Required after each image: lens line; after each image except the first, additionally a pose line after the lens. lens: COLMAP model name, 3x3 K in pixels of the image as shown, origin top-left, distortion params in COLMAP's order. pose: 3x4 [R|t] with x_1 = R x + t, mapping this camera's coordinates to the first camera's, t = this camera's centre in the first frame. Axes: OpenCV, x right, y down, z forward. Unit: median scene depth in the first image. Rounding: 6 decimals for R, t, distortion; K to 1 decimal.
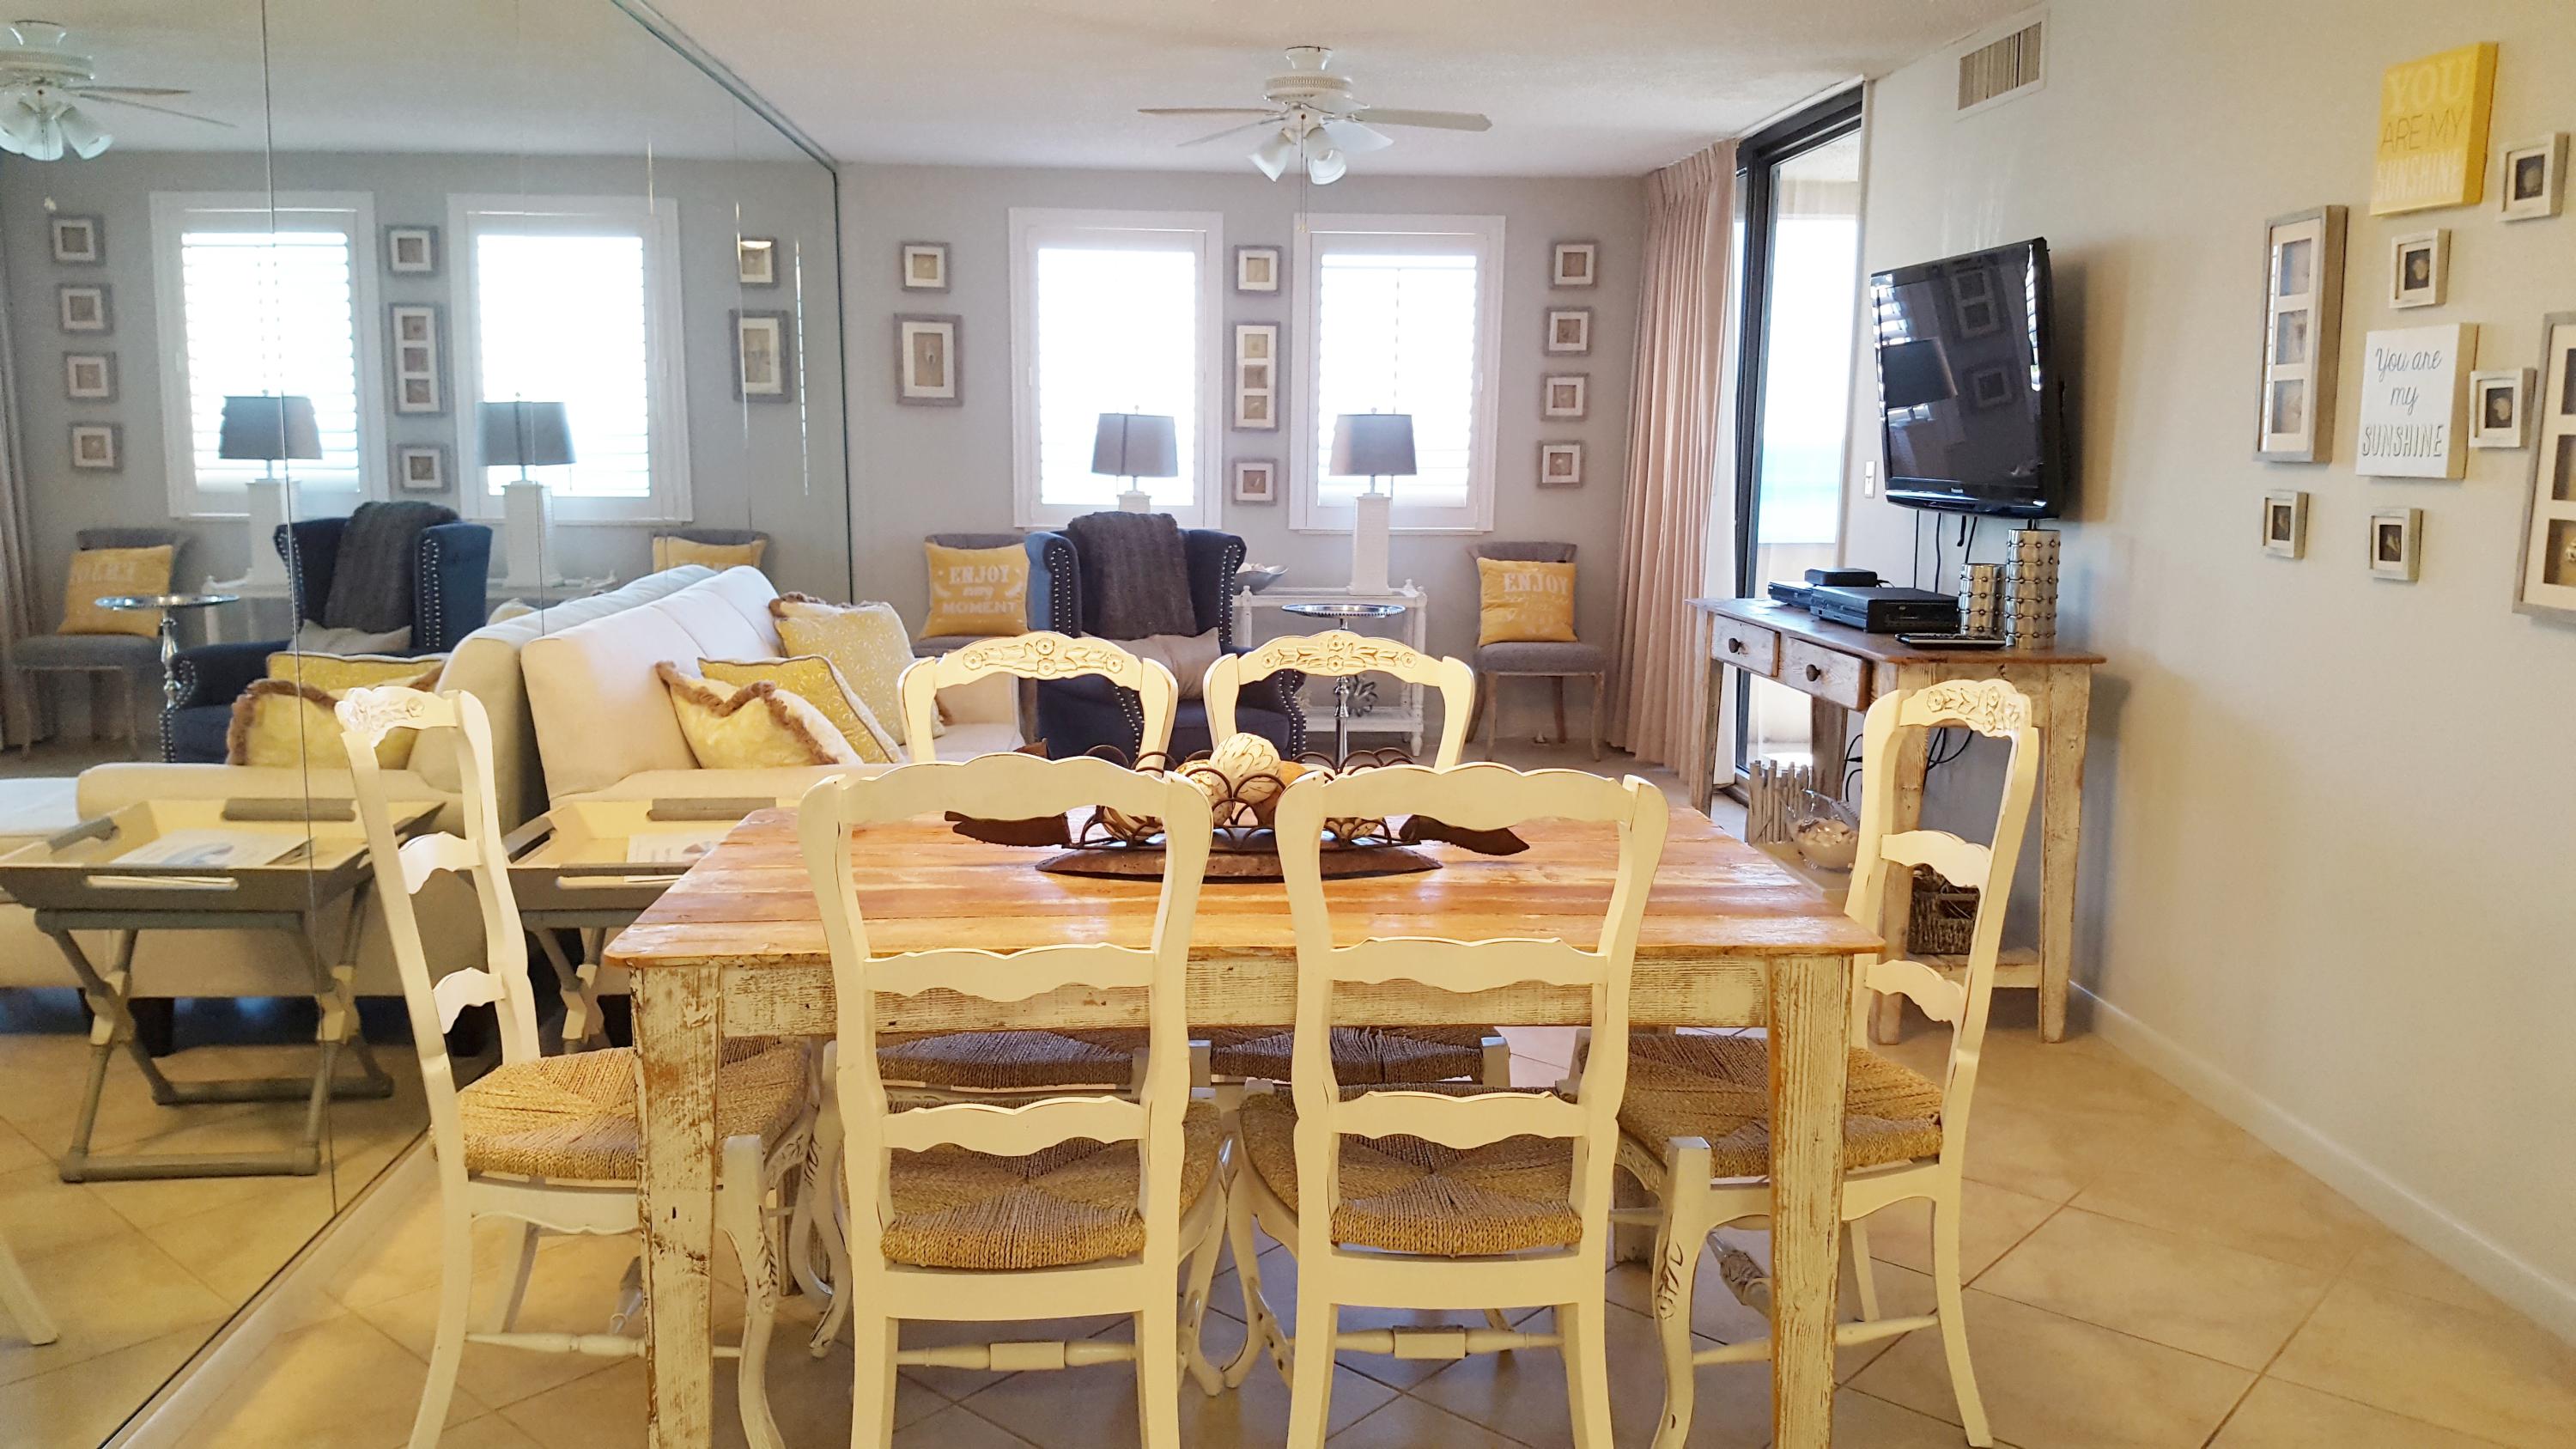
lens RADIAL K [[1924.7, 0, 1288.0], [0, 1924.7, 724.5], [0, 0, 1]] dist [-0.006326, -0.080331]
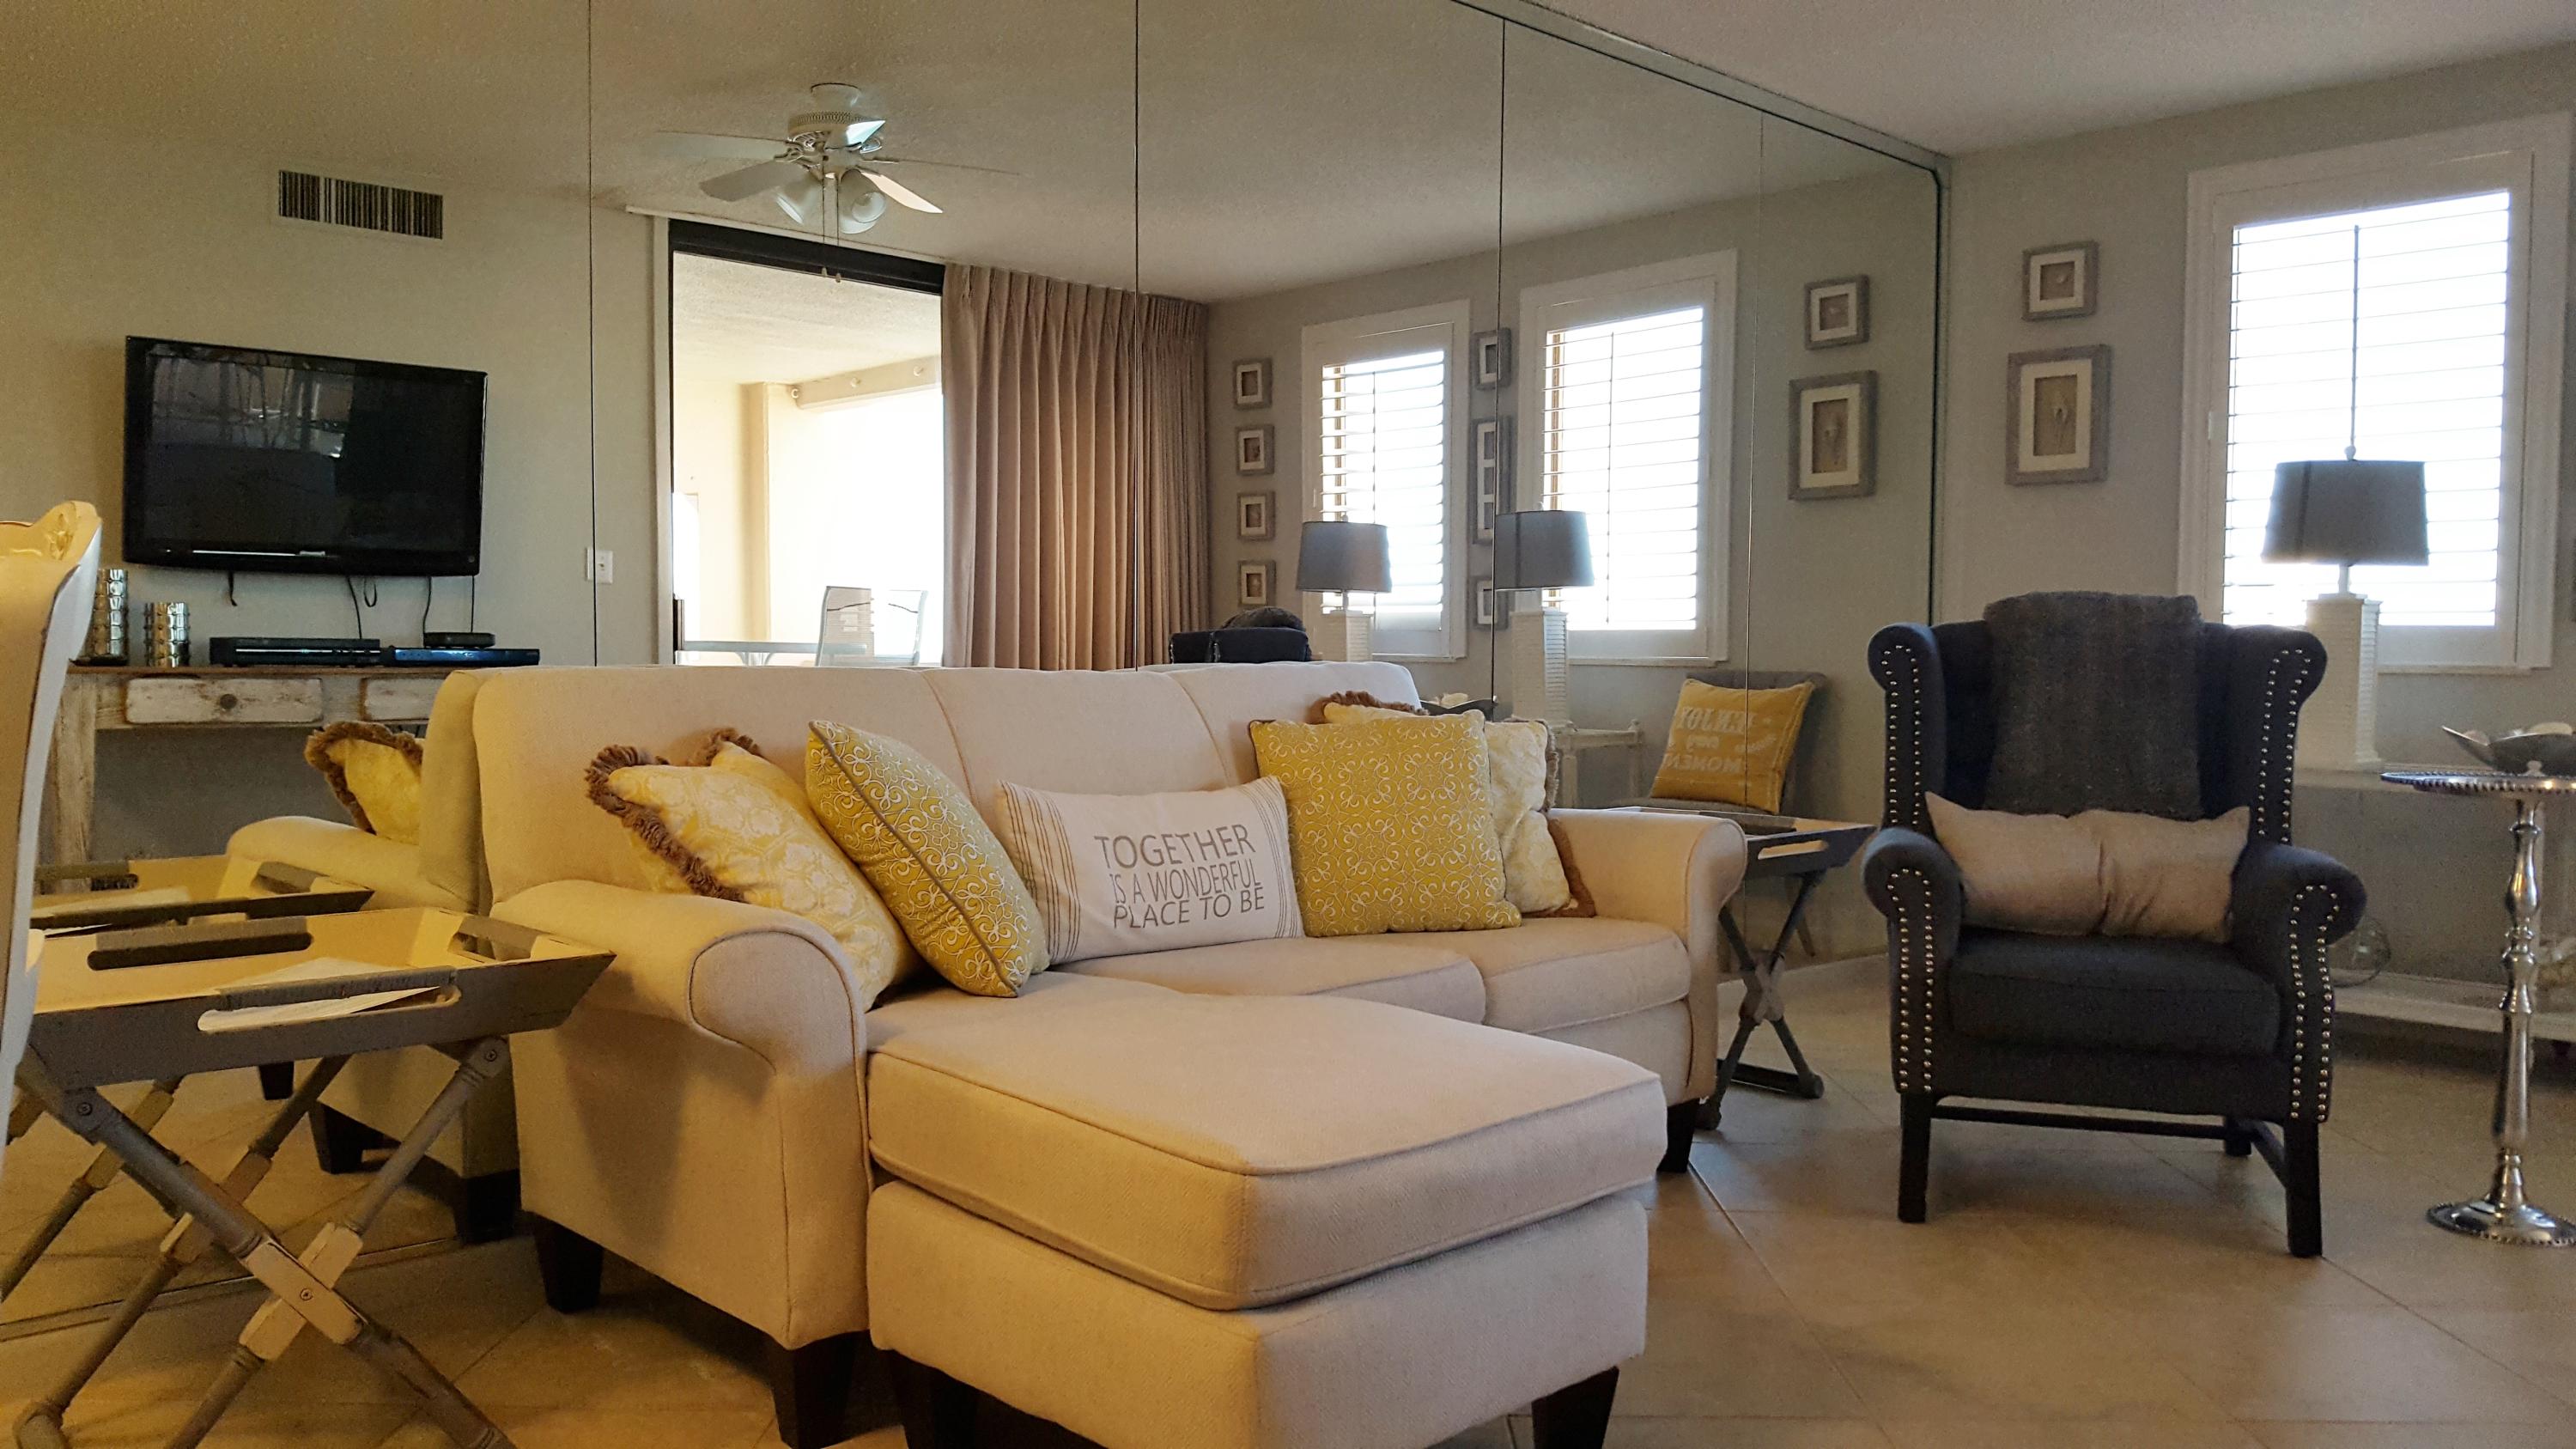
lens RADIAL K [[1902.2, 0, 1288.0], [0, 1902.2, 724.5], [0, 0, 1]] dist [0.110664, -0.235422]
pose [[0.634530, 0.017051, -0.772710, 0.167323], [-0.112617, 0.991127, -0.070606, -0.004586], [0.764650, 0.131822, 0.630819, 0.384122]]
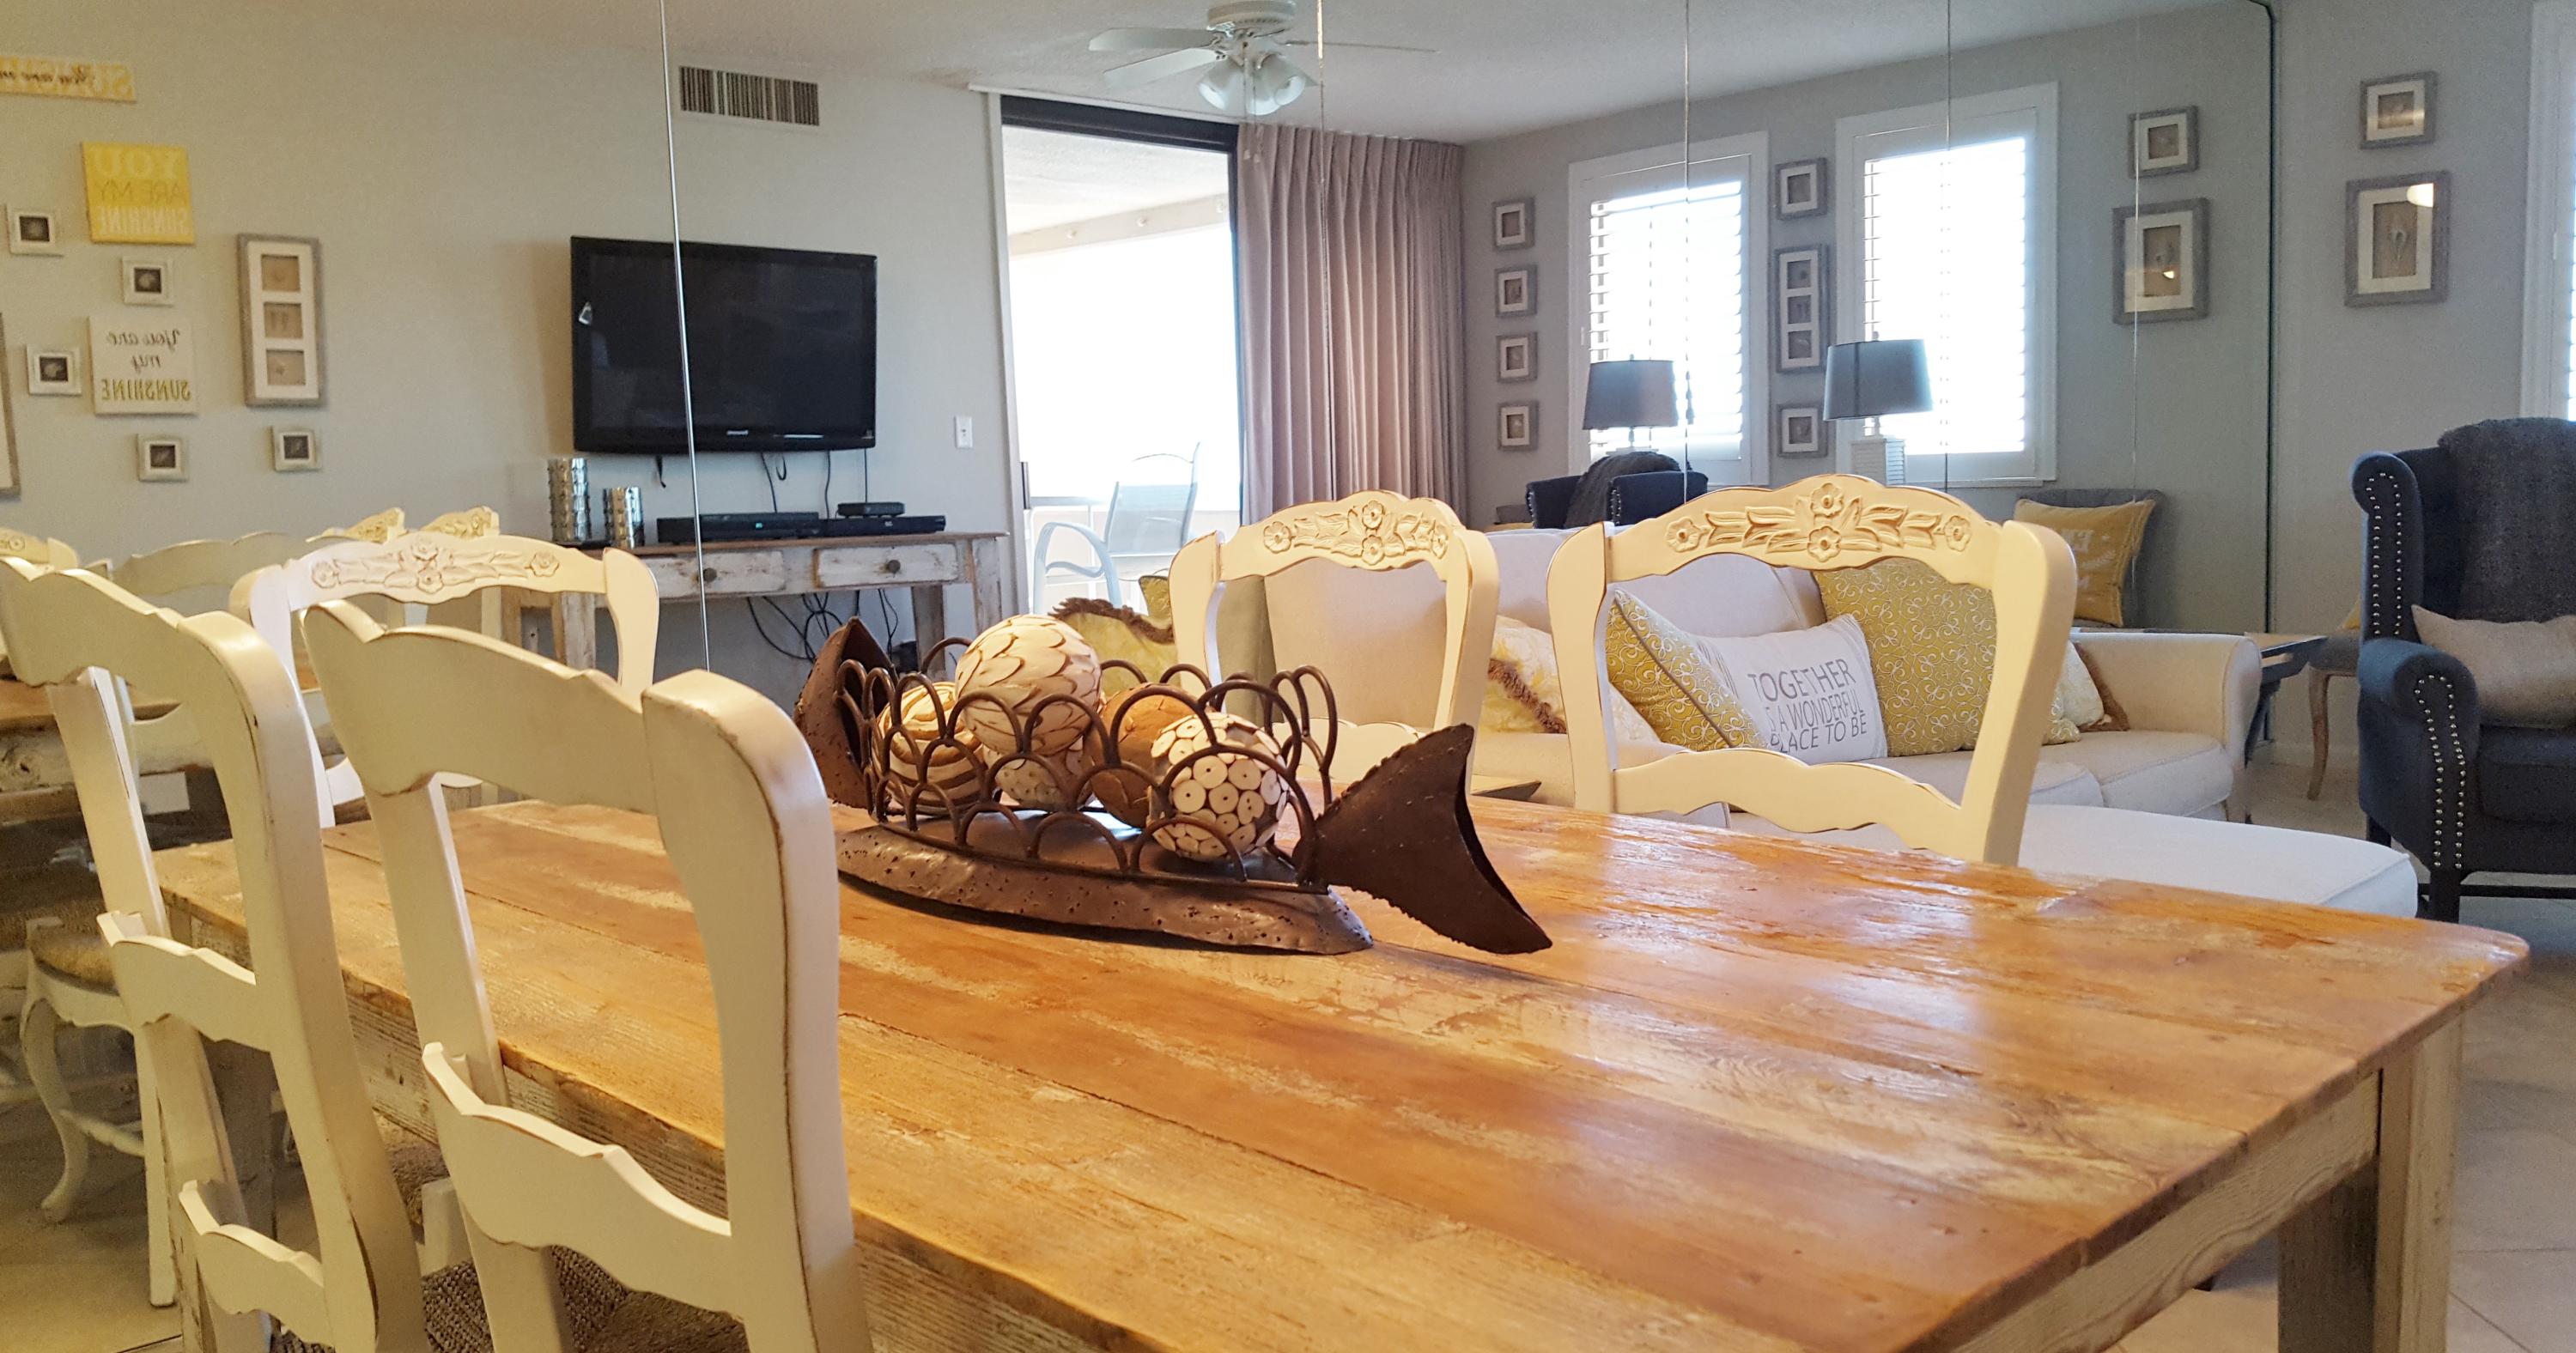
lens RADIAL K [[1949.5, 0, 1249.1], [0, 1949.5, 681.4], [0, 0, 1]] dist [0.172067, -0.409825]
pose [[0.611512, 0.045534, -0.789924, 0.133044], [-0.076256, 0.997087, -0.001558, 0.005981], [0.787552, 0.061189, 0.613203, 0.235041]]
